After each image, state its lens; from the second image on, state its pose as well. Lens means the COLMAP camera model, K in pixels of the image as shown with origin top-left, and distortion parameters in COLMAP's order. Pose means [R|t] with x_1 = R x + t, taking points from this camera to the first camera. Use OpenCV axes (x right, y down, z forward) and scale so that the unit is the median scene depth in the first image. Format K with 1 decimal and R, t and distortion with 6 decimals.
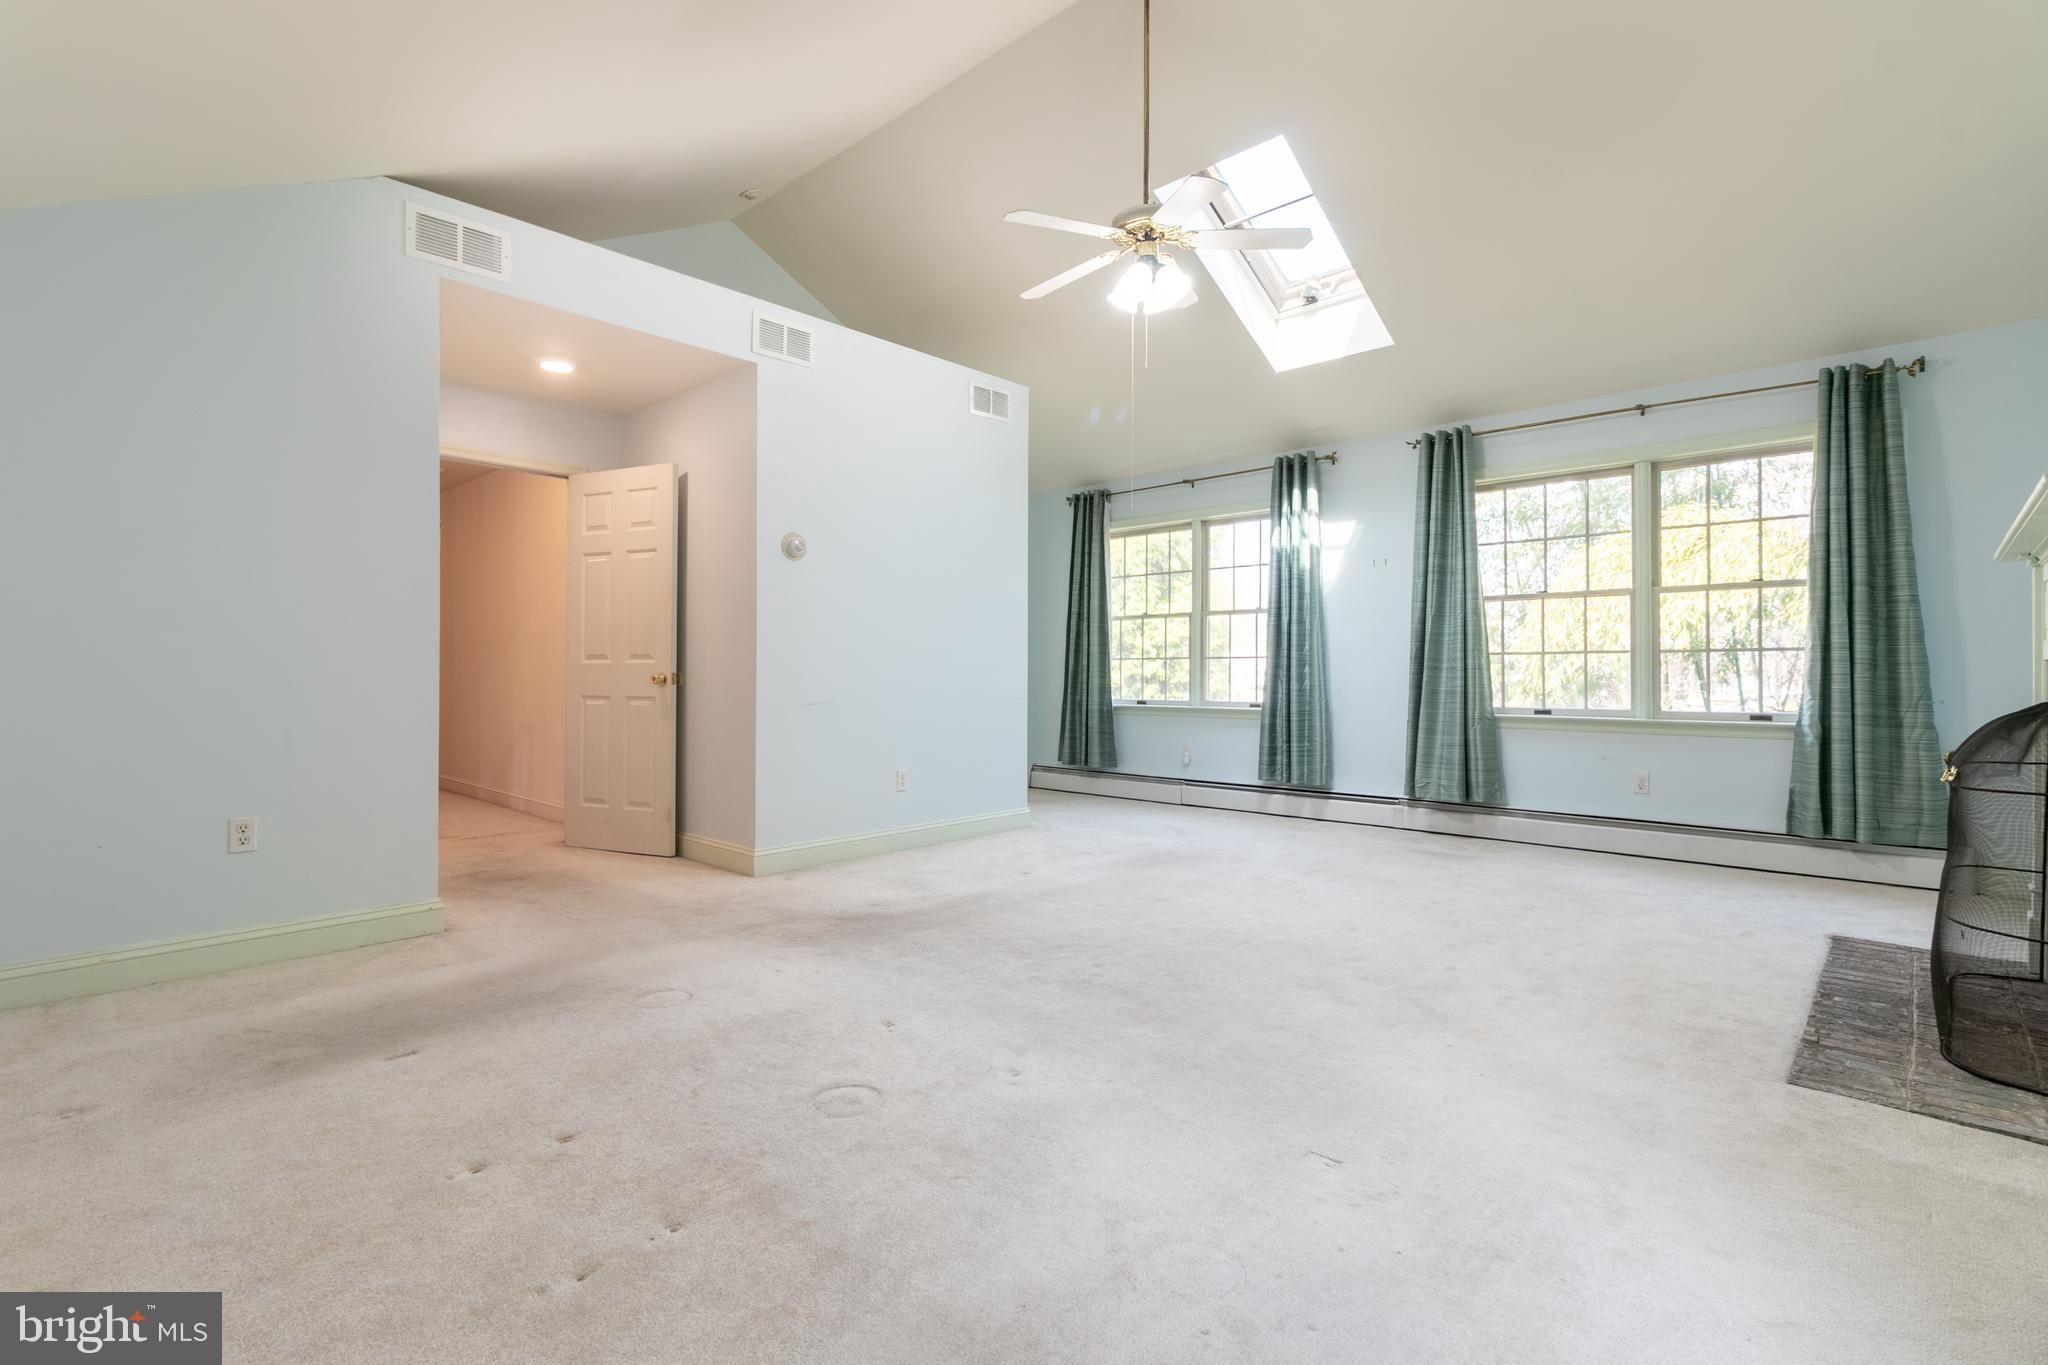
lens RADIAL K [[953.6, 0, 994.4], [0, 953.6, 675.4], [0, 0, 1]] dist [0.001288, -0.000090]
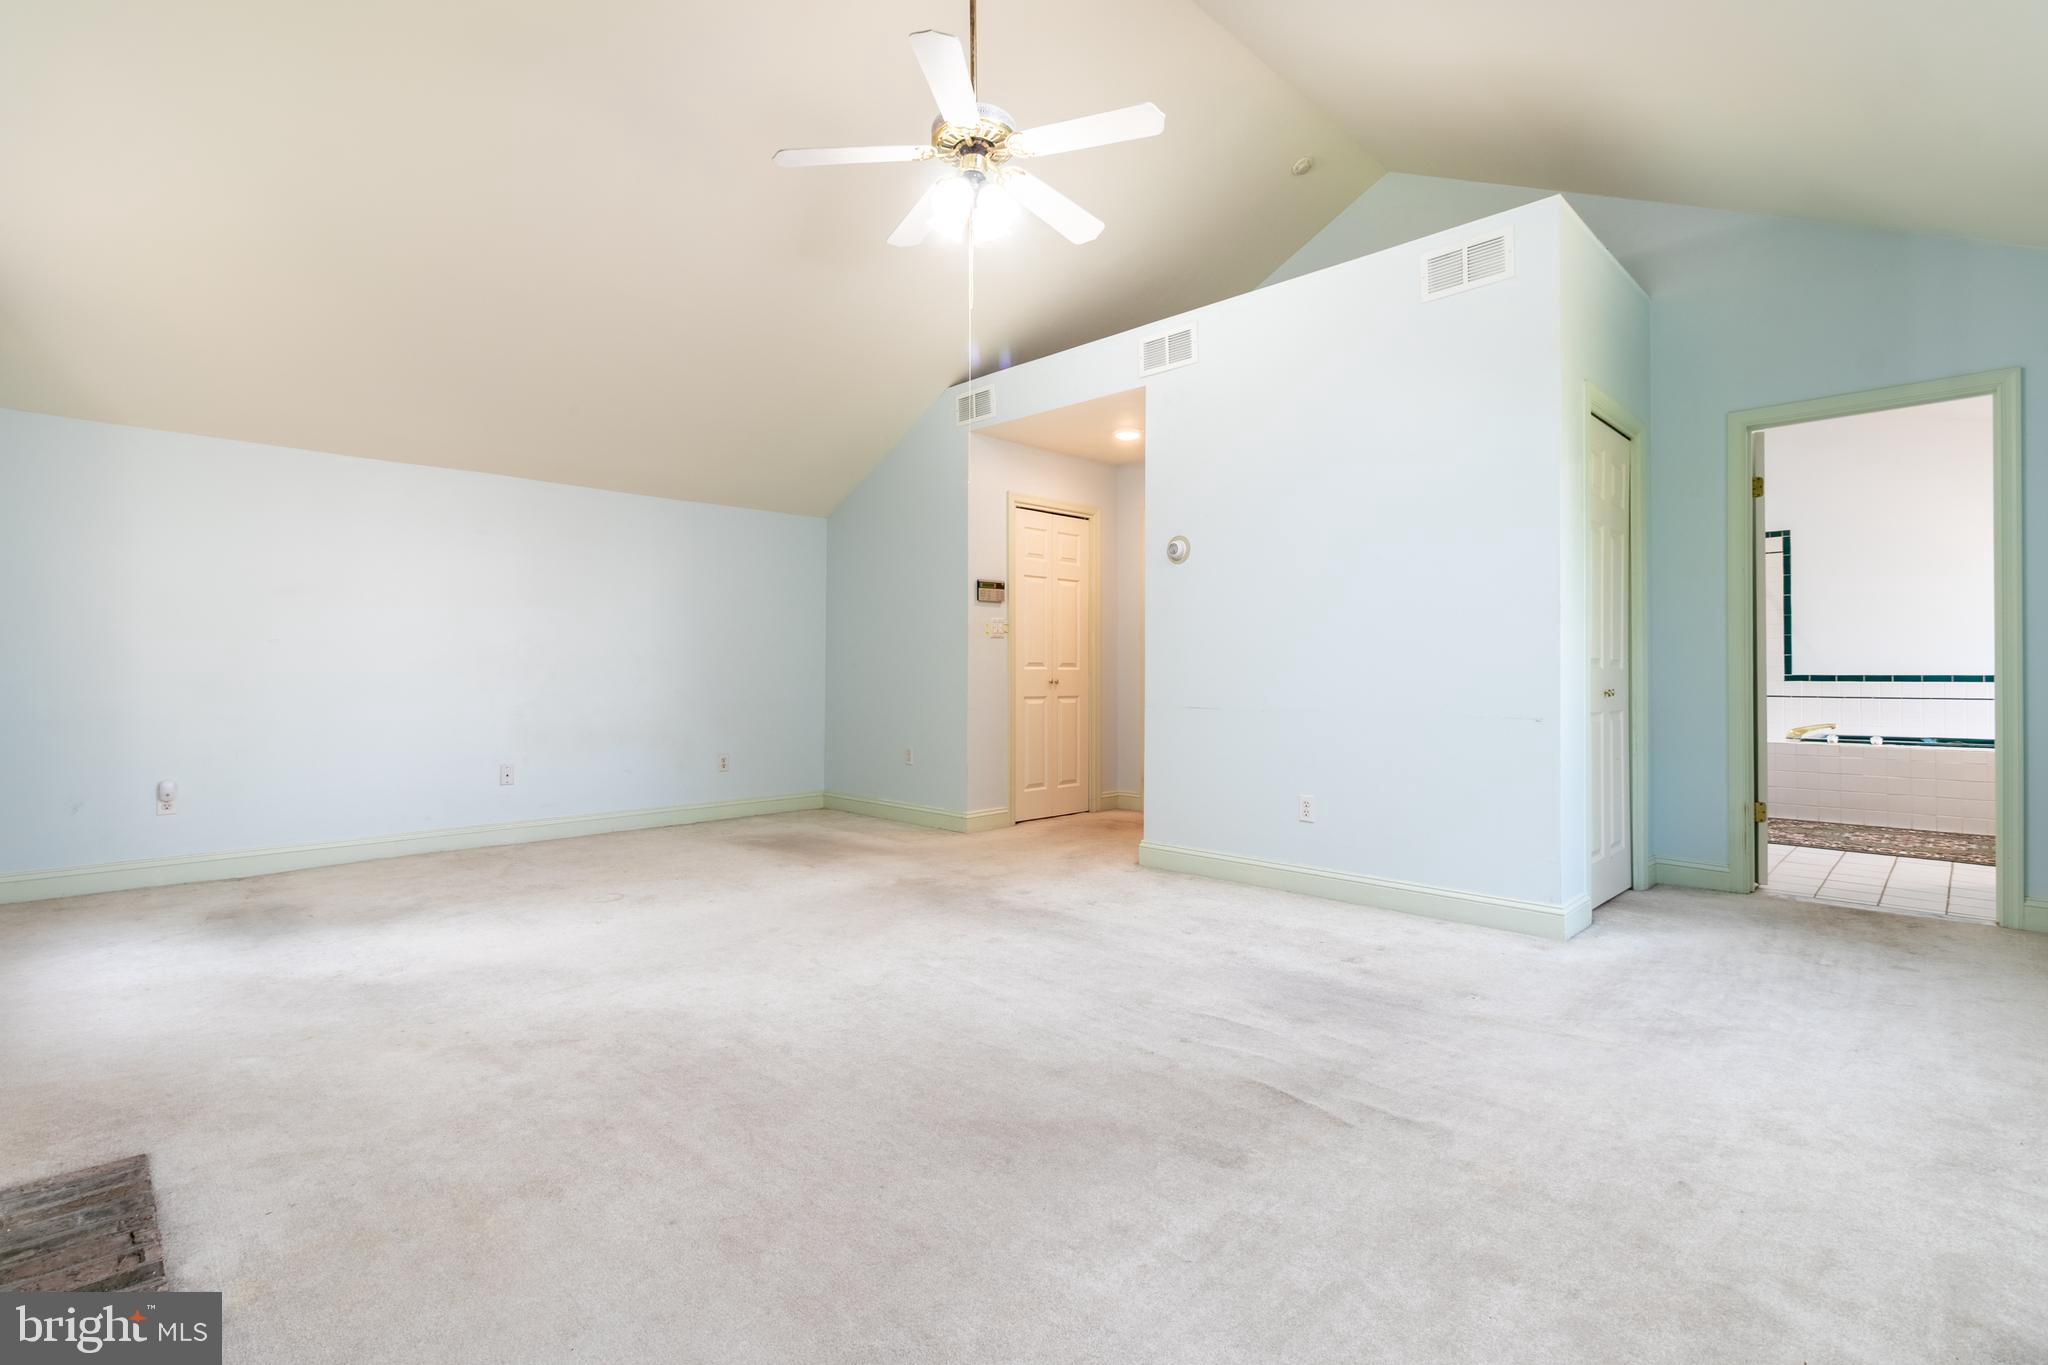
lens RADIAL K [[932.2, 0, 1028.0], [0, 932.2, 664.7], [0, 0, 1]] dist [0.000949, 0.000026]
pose [[-0.003260, -0.004048, -0.999986, 0.776047], [0.000401, 0.999992, -0.004049, -0.010217], [0.999995, -0.000414, -0.003258, 0.849543]]
